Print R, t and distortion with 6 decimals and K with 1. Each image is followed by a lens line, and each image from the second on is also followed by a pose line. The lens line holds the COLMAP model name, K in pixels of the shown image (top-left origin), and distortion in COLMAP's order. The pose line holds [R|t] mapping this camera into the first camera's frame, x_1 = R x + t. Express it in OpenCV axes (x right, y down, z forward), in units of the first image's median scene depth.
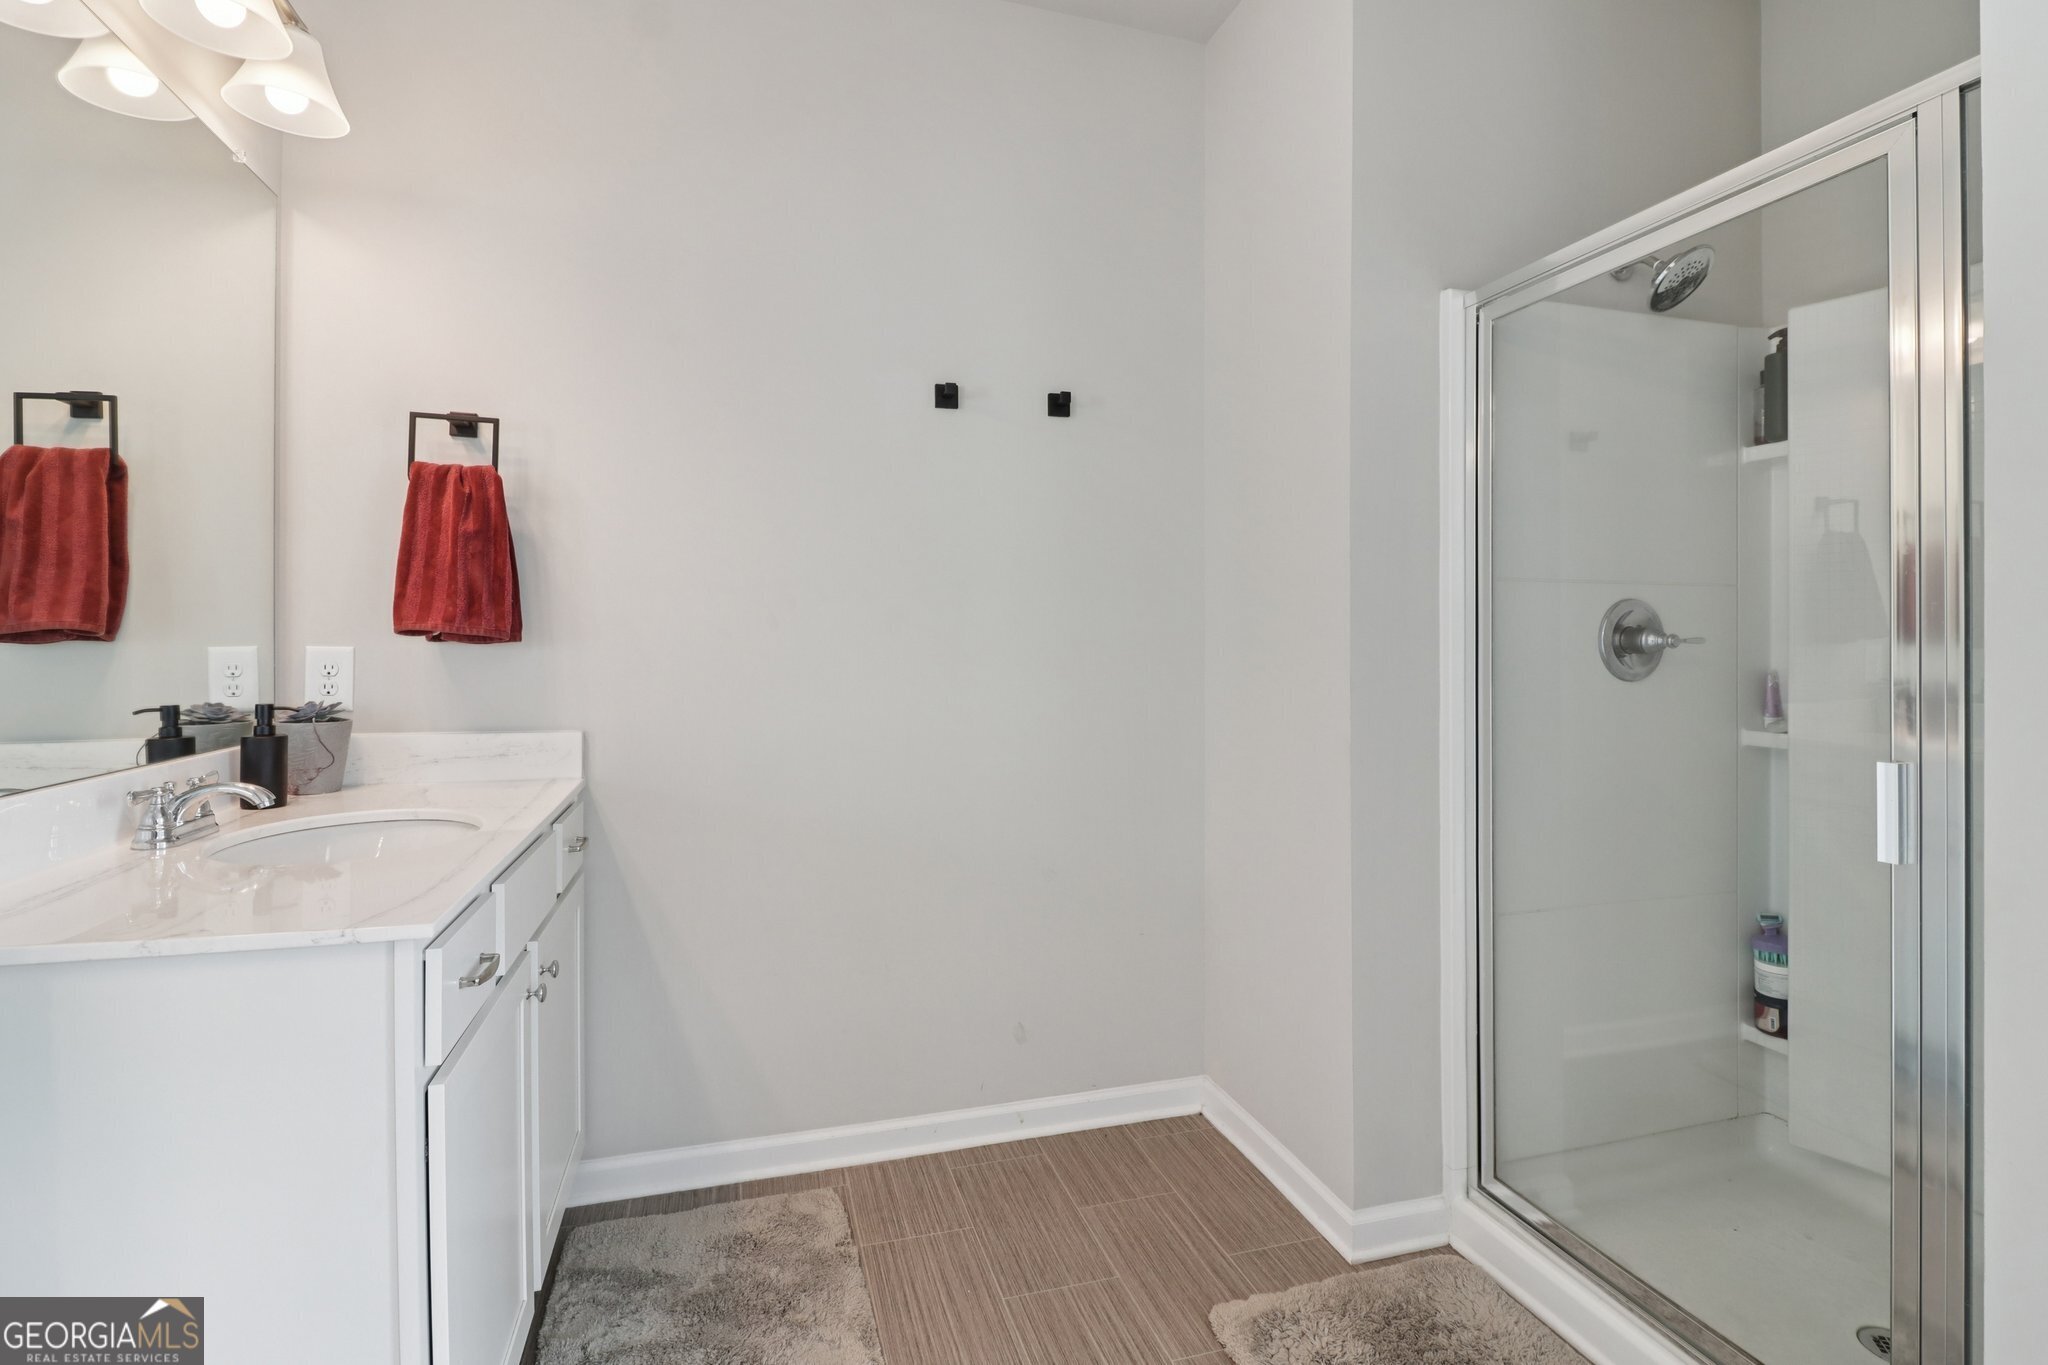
lens RADIAL K [[958.1, 0, 1022.0], [0, 958.1, 644.7], [0, 0, 1]] dist [0.005690, -0.016767]
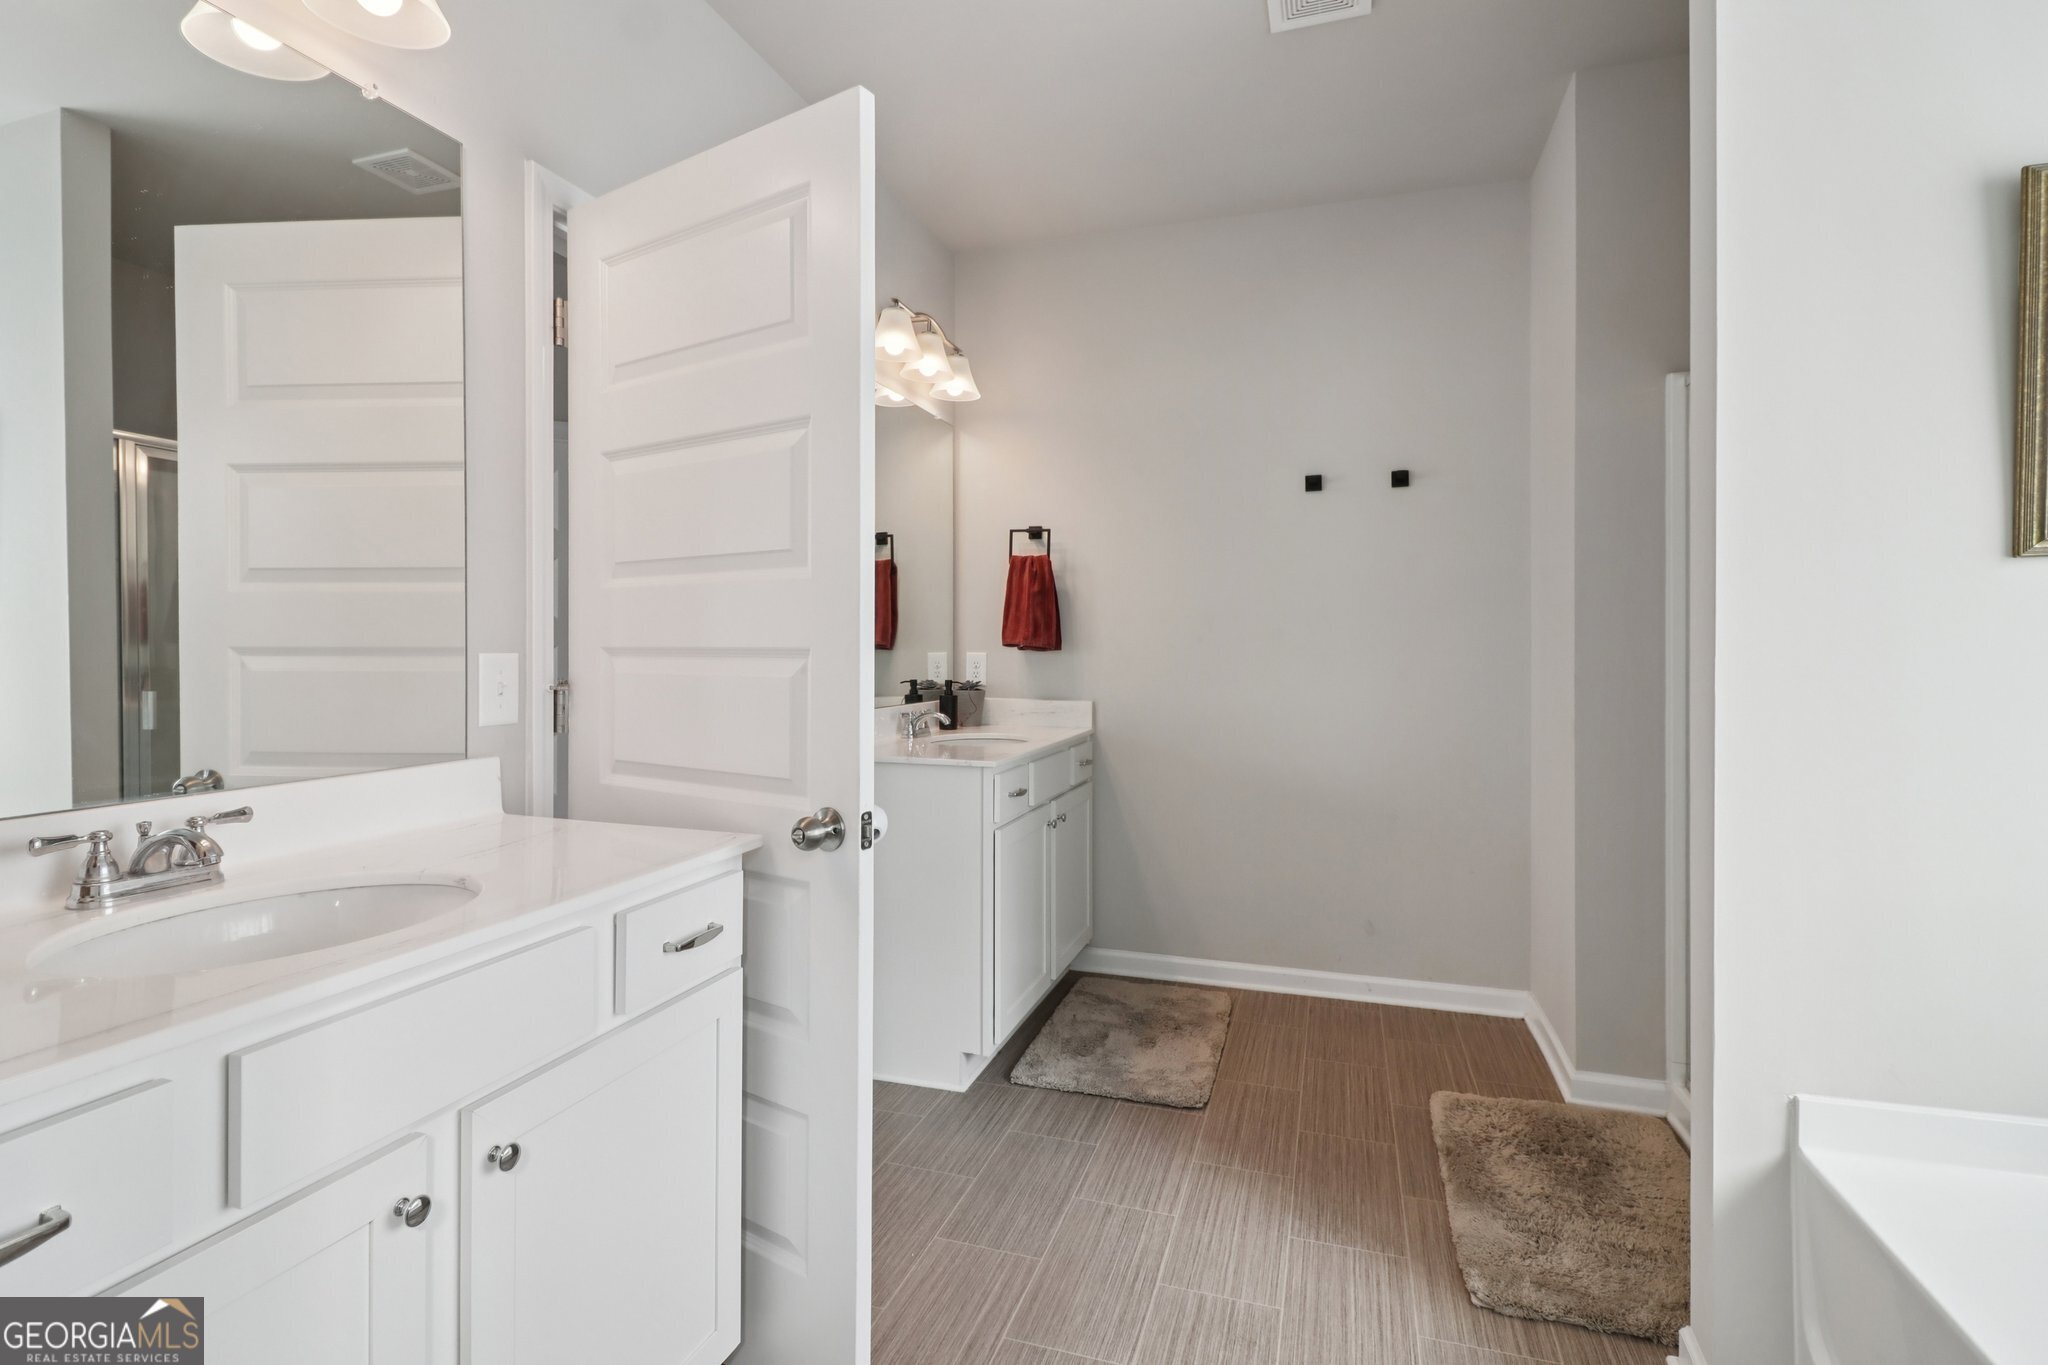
lens RADIAL K [[958.1, 0, 1022.0], [0, 958.1, 644.7], [0, 0, 1]] dist [0.005690, -0.016767]
pose [[0.819514, -0.004322, -0.573043, 0.485001], [-0.002386, 0.999937, -0.010954, 0.007156], [0.573054, 0.010344, 0.819452, -0.562817]]
